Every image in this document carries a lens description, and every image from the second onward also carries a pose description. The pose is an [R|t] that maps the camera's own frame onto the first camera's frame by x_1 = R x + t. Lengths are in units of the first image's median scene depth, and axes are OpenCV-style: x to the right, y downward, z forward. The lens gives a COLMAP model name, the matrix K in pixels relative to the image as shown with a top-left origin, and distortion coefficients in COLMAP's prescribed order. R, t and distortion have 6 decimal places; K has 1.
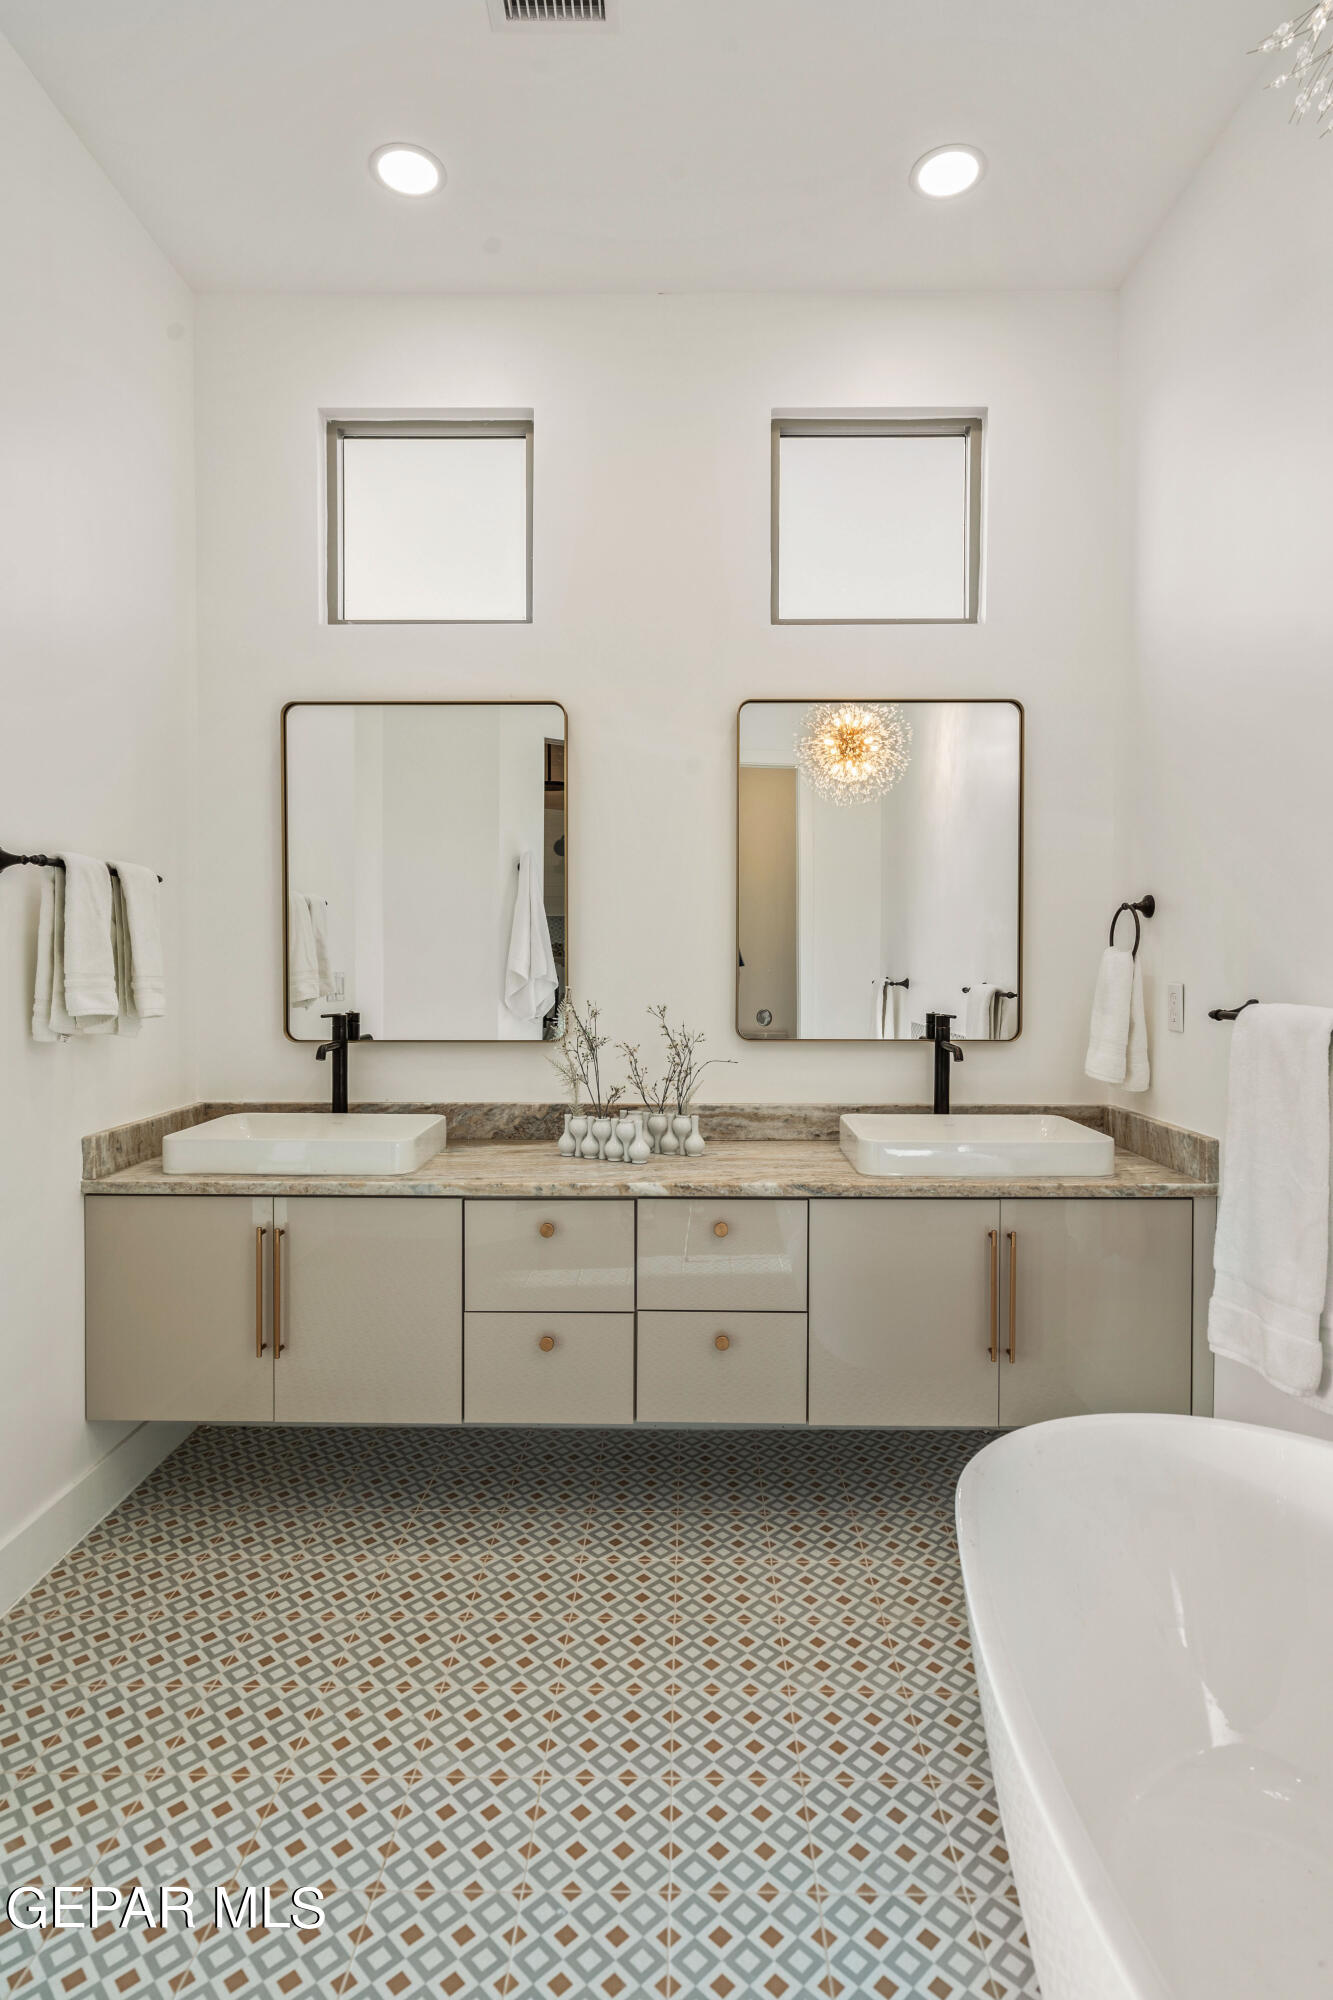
lens RADIAL K [[1019.8, 0, 670.7], [0, 1019.8, 995.5], [0, 0, 1]] dist [0.009672, 0.000179]
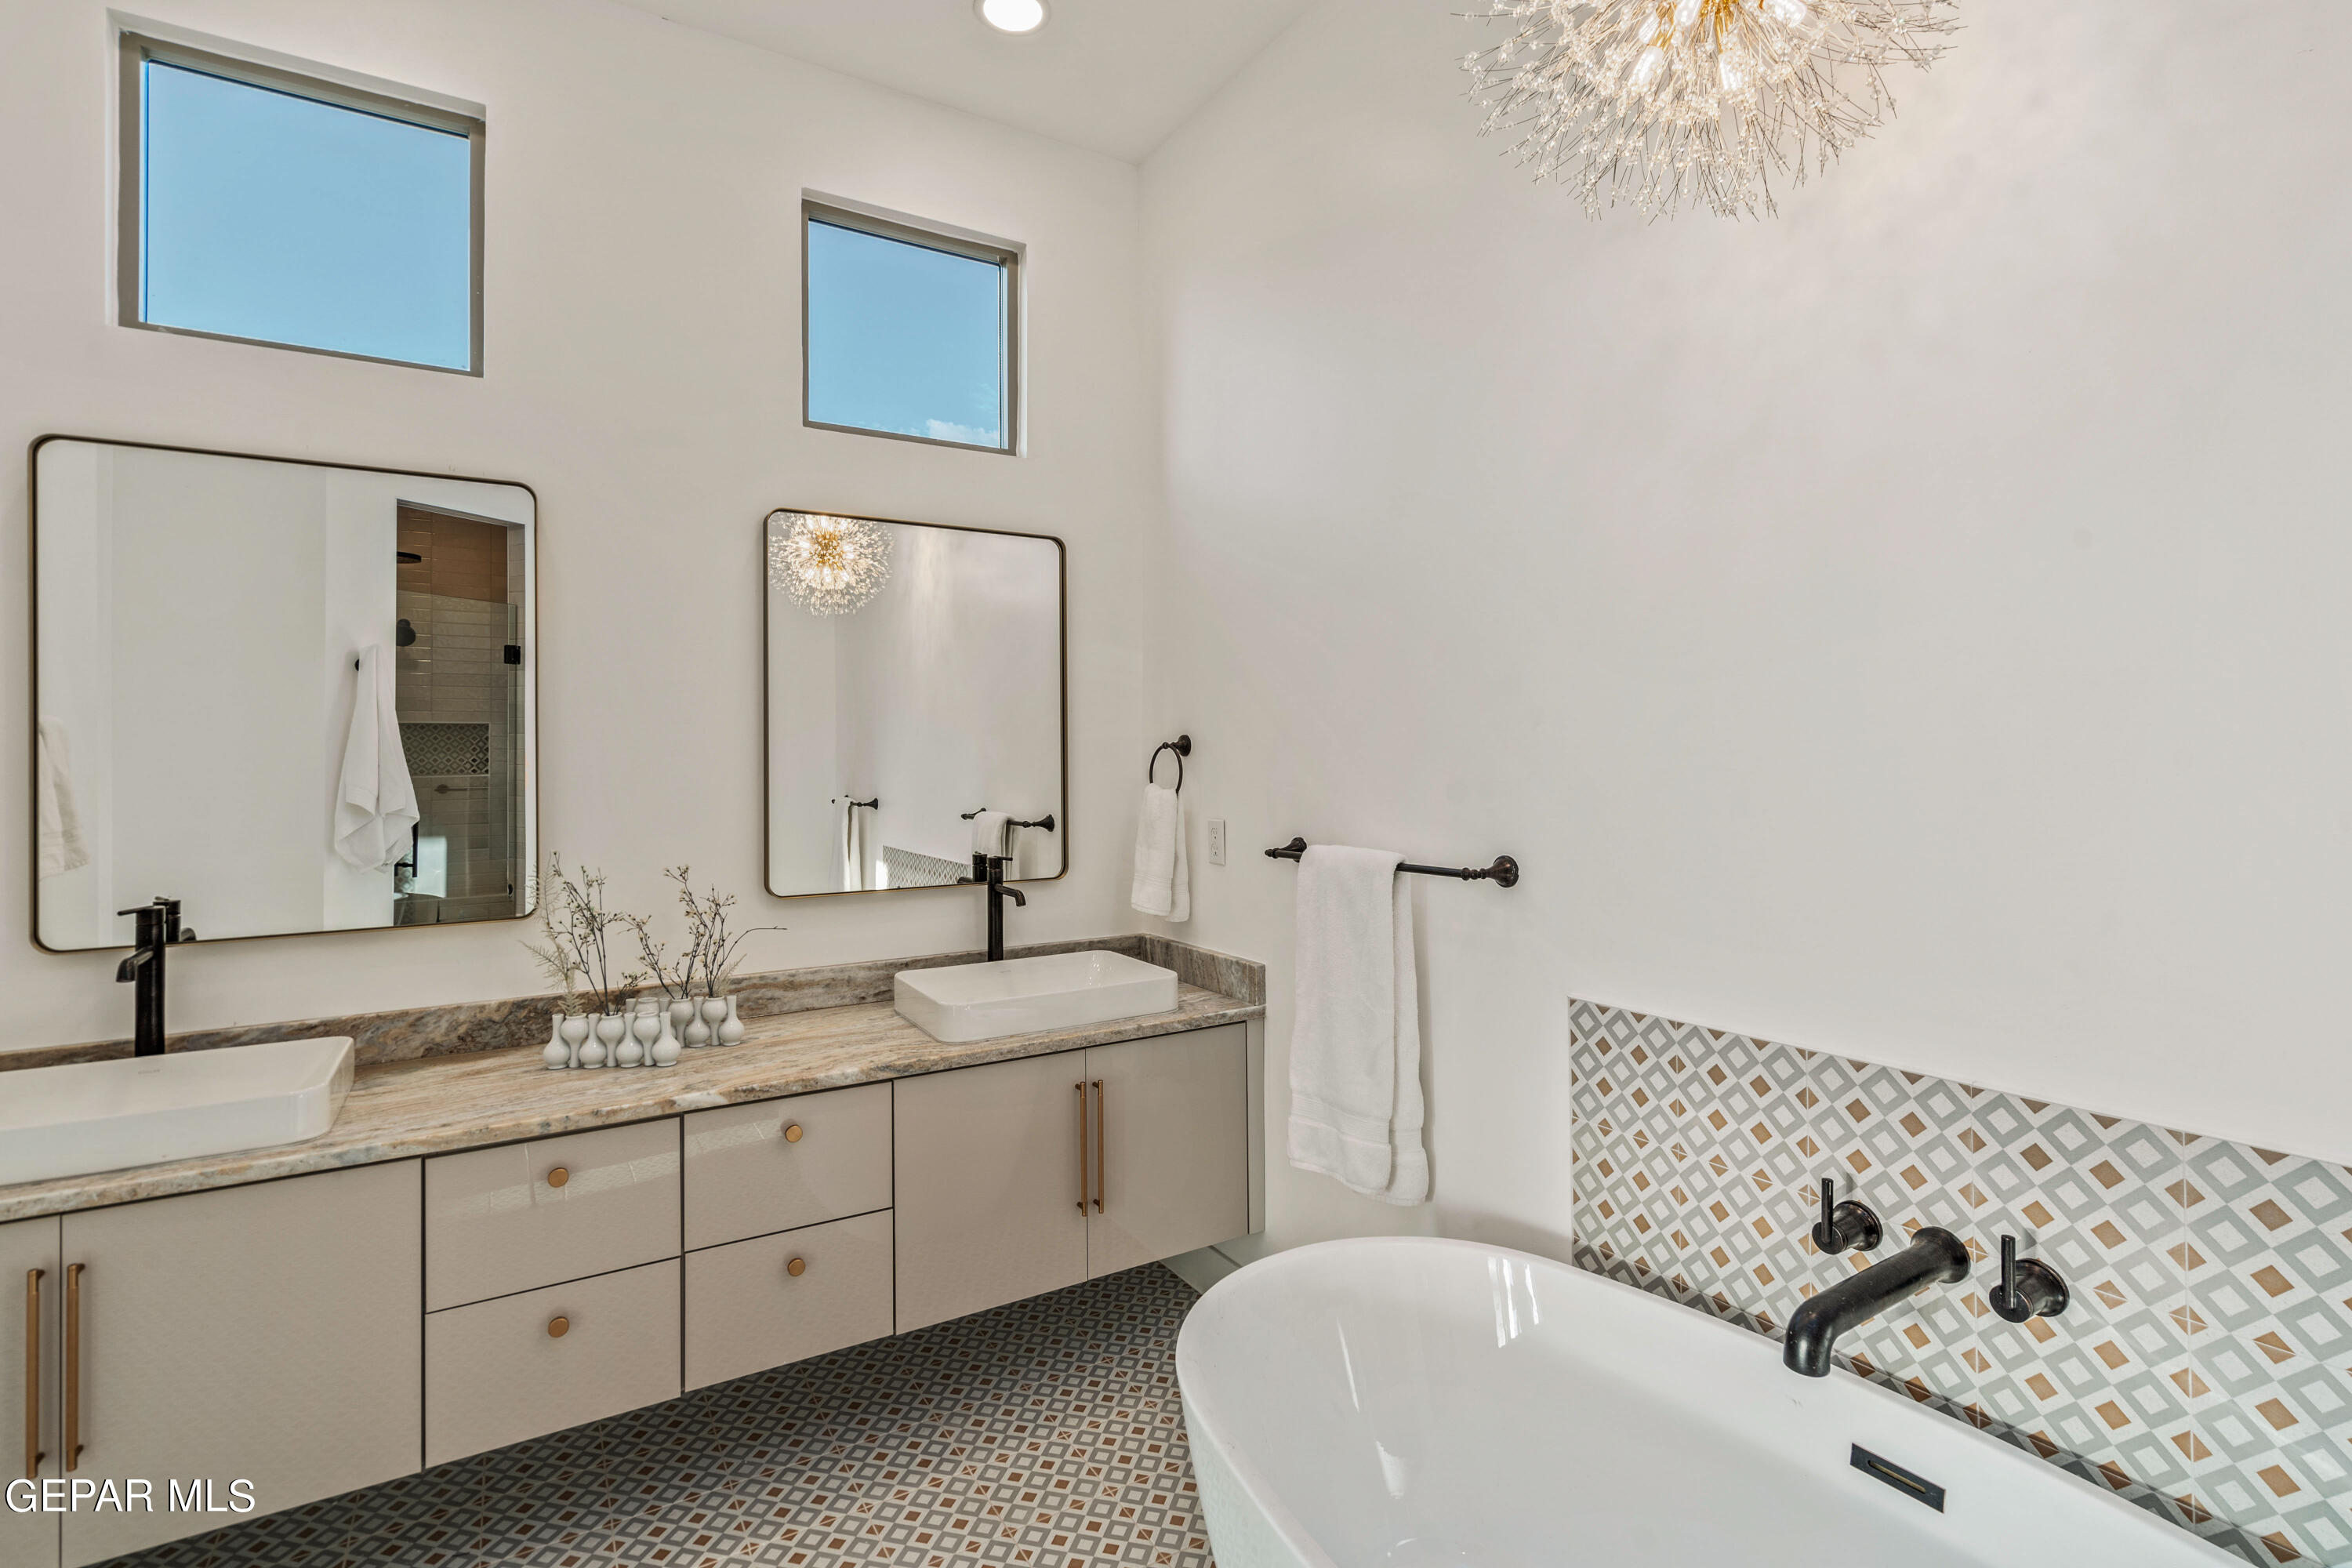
lens RADIAL K [[1068.6, 0, 1178.0], [0, 1068.6, 773.5], [0, 0, 1]] dist [0.003172, 0.000737]
pose [[0.859253, -0.014194, 0.511354, -0.106184], [0.029513, 0.999325, -0.021853, -0.034526], [-0.510699, 0.033870, 0.859092, 0.050672]]
